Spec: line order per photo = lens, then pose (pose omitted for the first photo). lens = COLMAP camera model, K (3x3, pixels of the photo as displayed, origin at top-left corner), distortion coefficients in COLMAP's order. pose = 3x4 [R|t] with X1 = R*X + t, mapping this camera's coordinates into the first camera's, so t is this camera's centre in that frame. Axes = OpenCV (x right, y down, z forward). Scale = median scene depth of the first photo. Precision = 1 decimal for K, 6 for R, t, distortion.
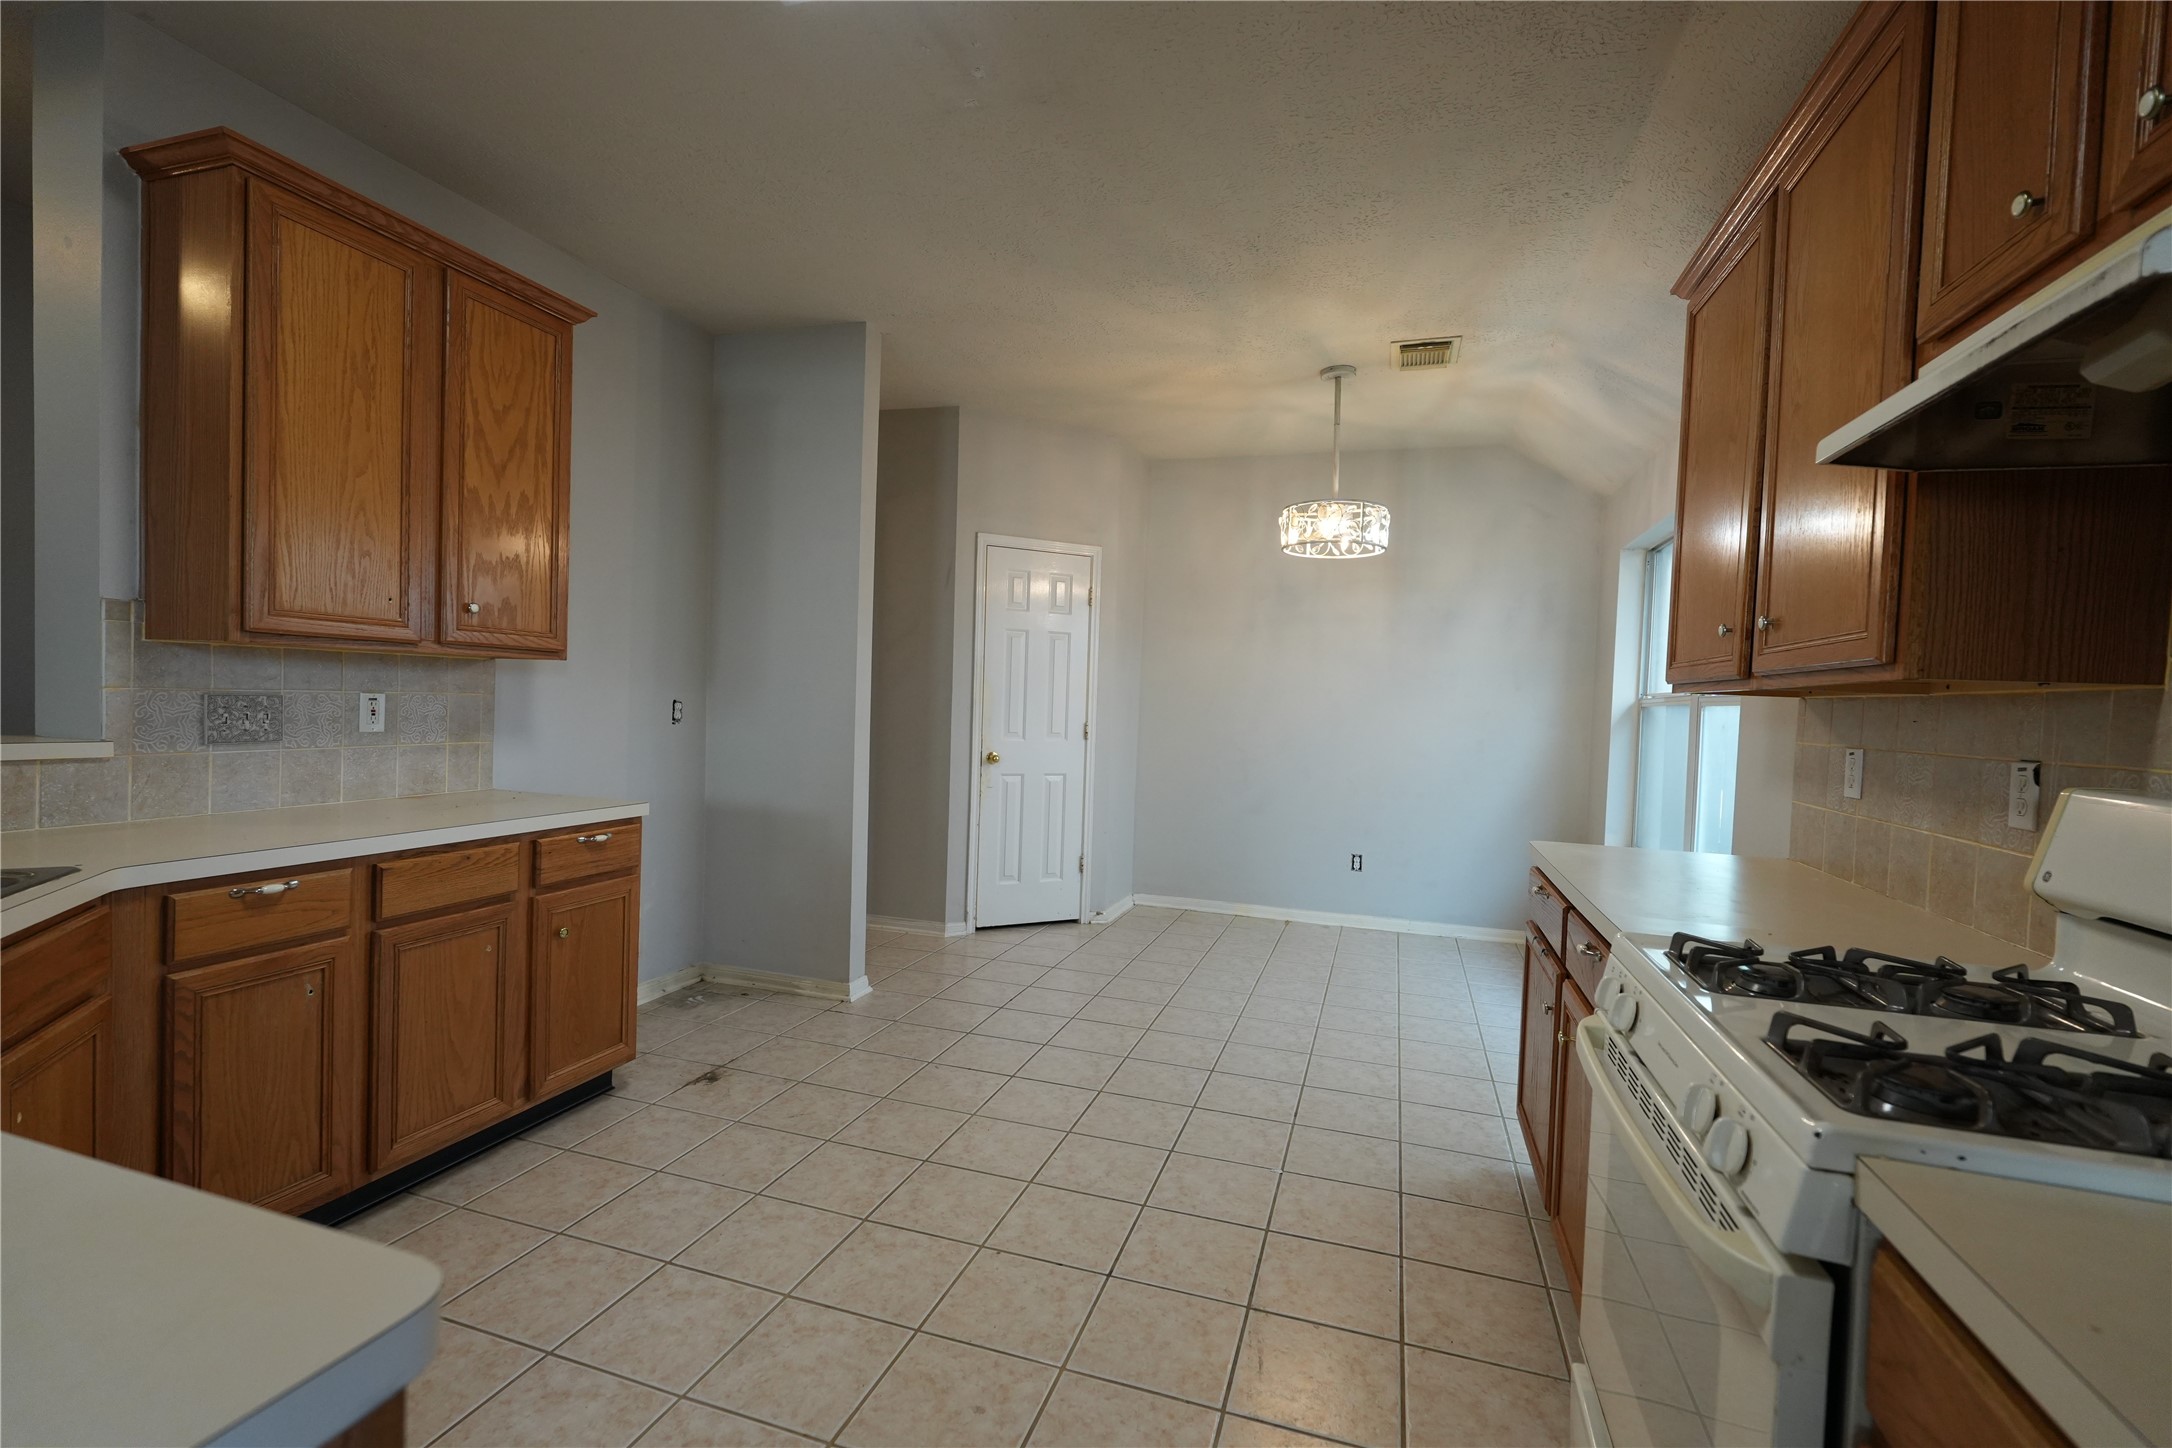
lens RADIAL K [[944.9, 0, 1086.9], [0, 944.9, 725.2], [0, 0, 1]] dist [0.000335, 0.000604]
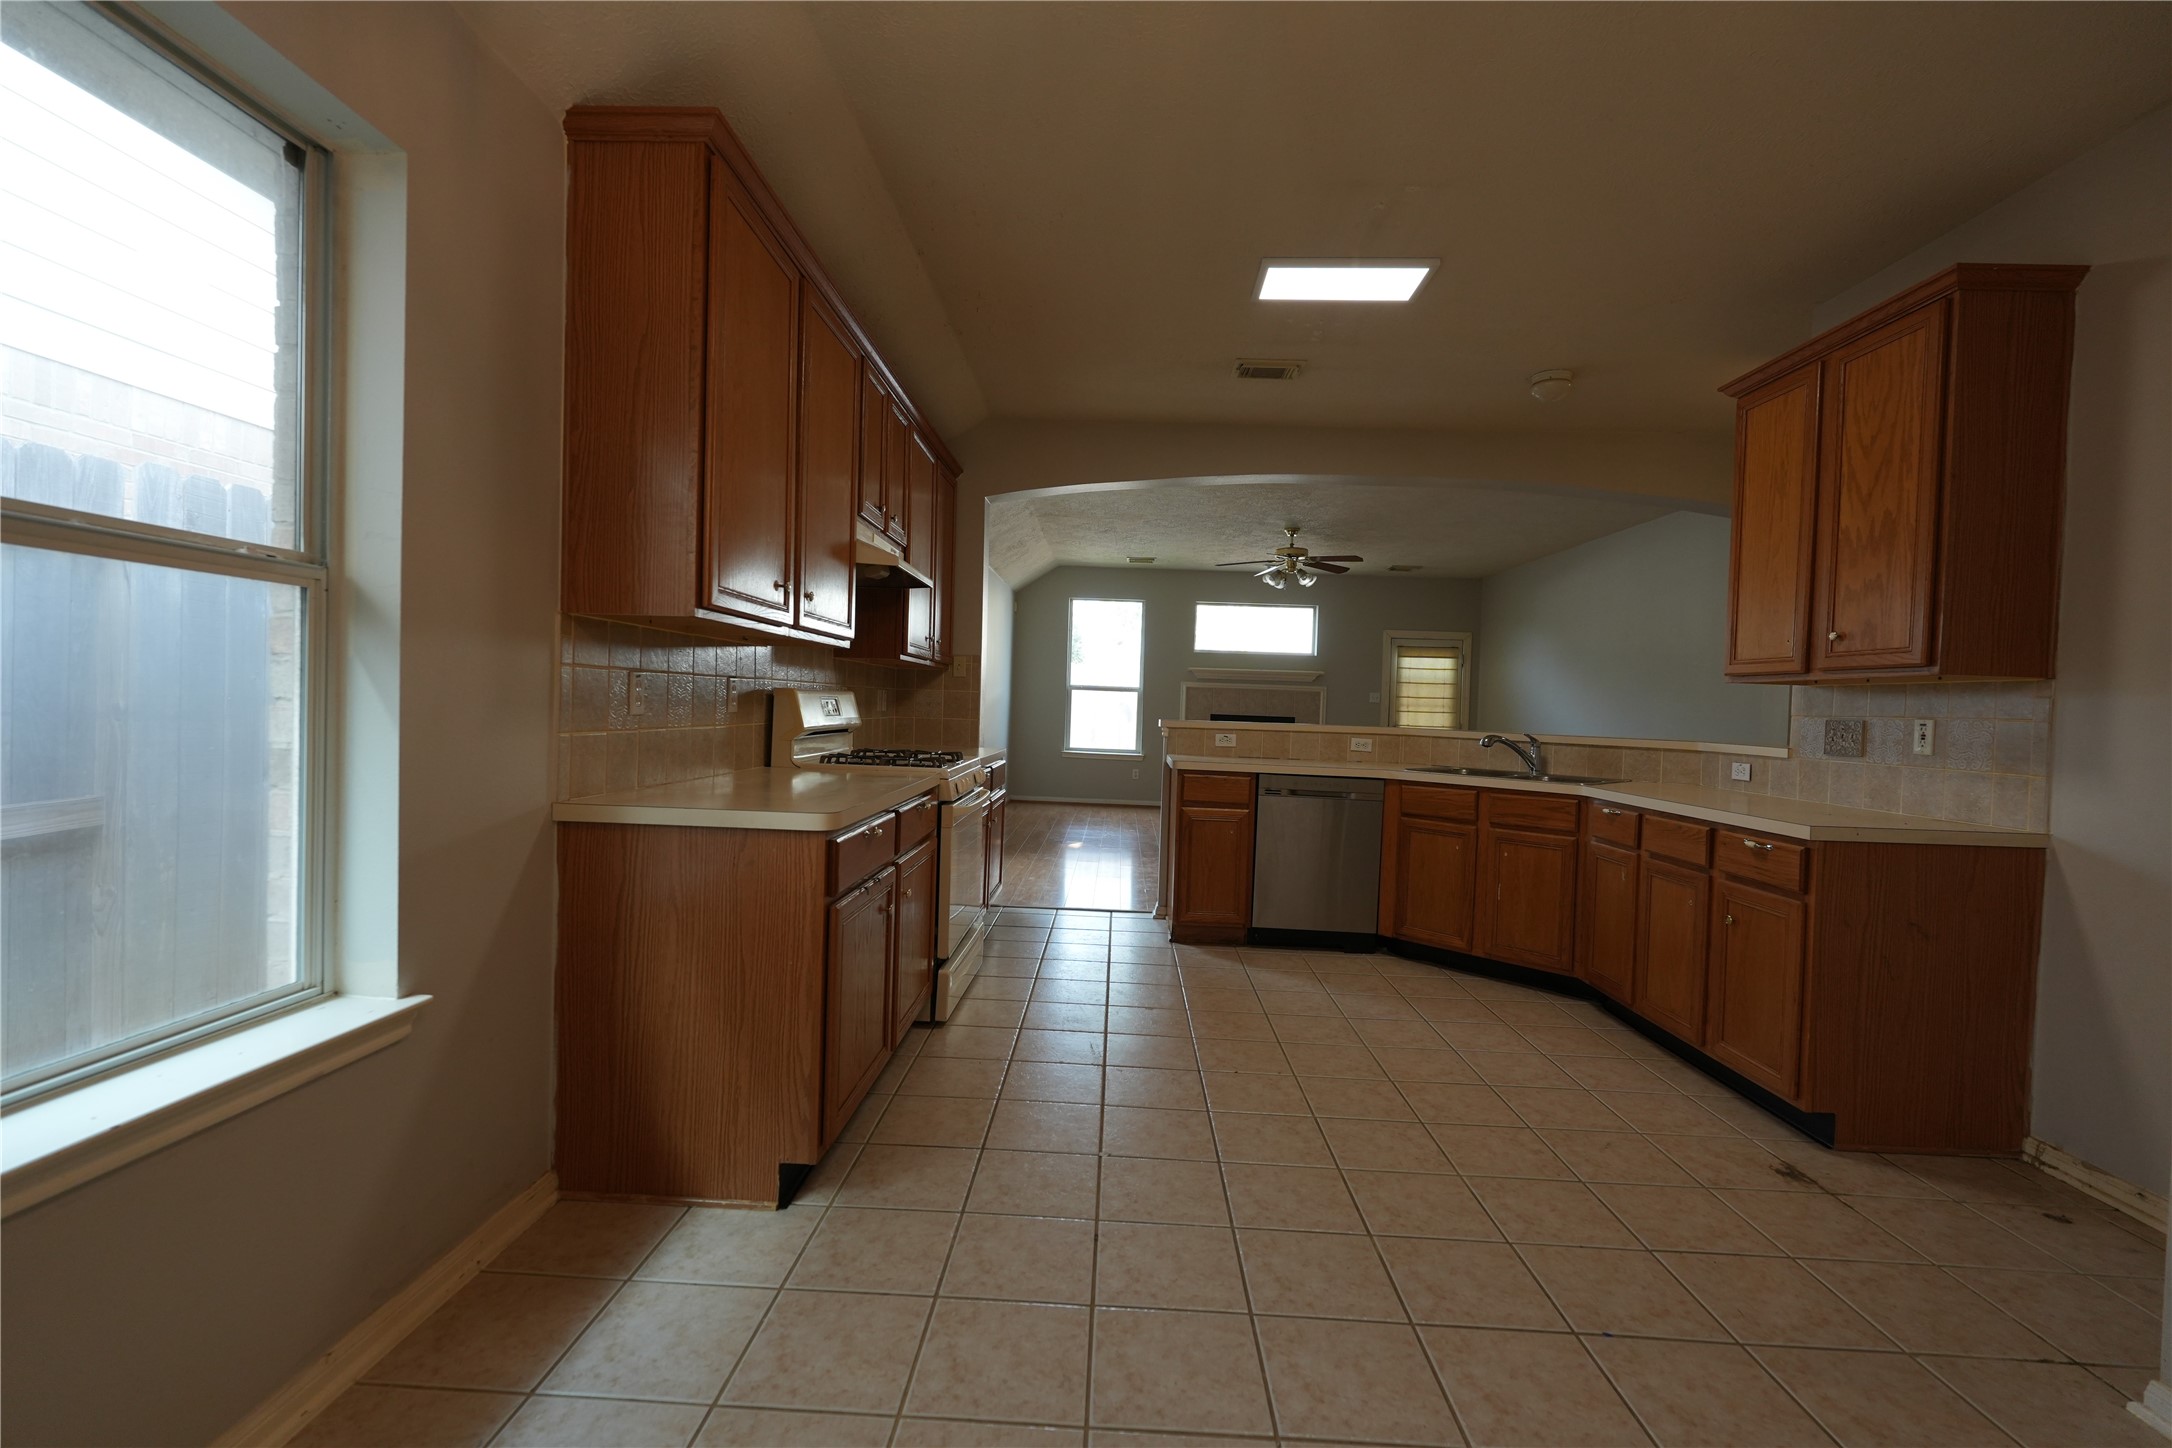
lens RADIAL K [[944.9, 0, 1093.1], [0, 944.9, 720.8], [0, 0, 1]] dist [0.000335, 0.000604]
pose [[-0.956499, -0.062278, -0.285010, 0.493655], [-0.075269, 0.996554, 0.034844, 0.002078], [0.281858, 0.054781, -0.957891, 1.818116]]
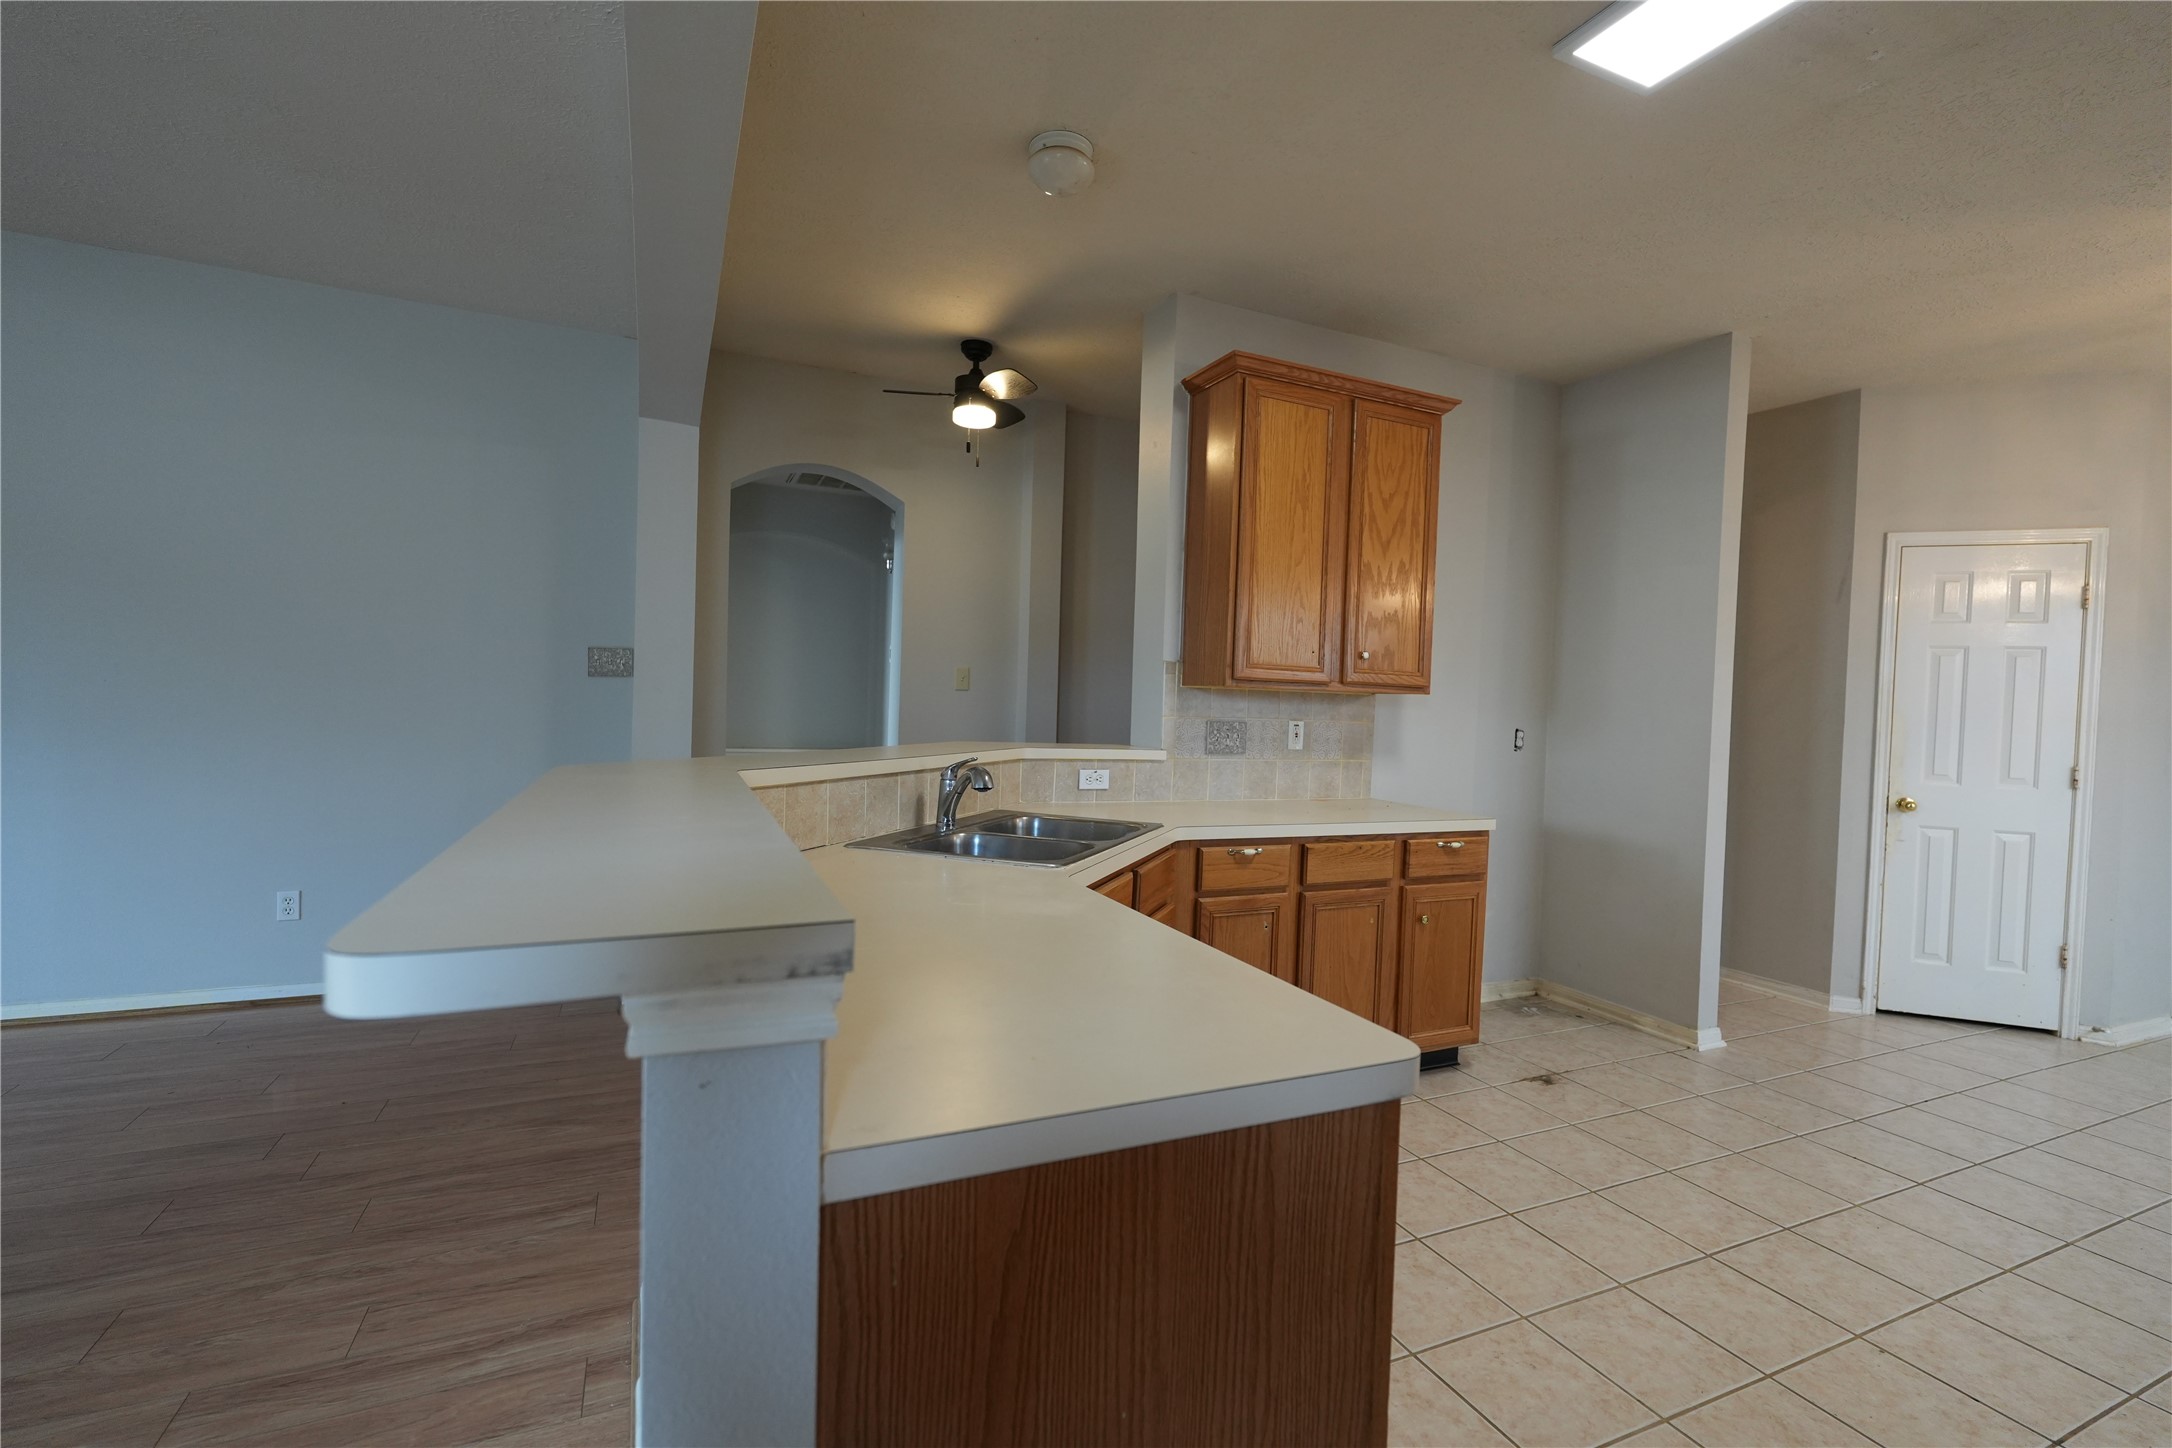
lens RADIAL K [[944.9, 0, 1086.9], [0, 944.9, 723.8], [0, 0, 1]] dist [0.000335, 0.000604]
pose [[0.677058, 0.008025, -0.735886, 0.041117], [-0.031960, 0.999318, -0.018507, 0.005187], [0.735236, 0.036049, 0.676852, -0.143932]]
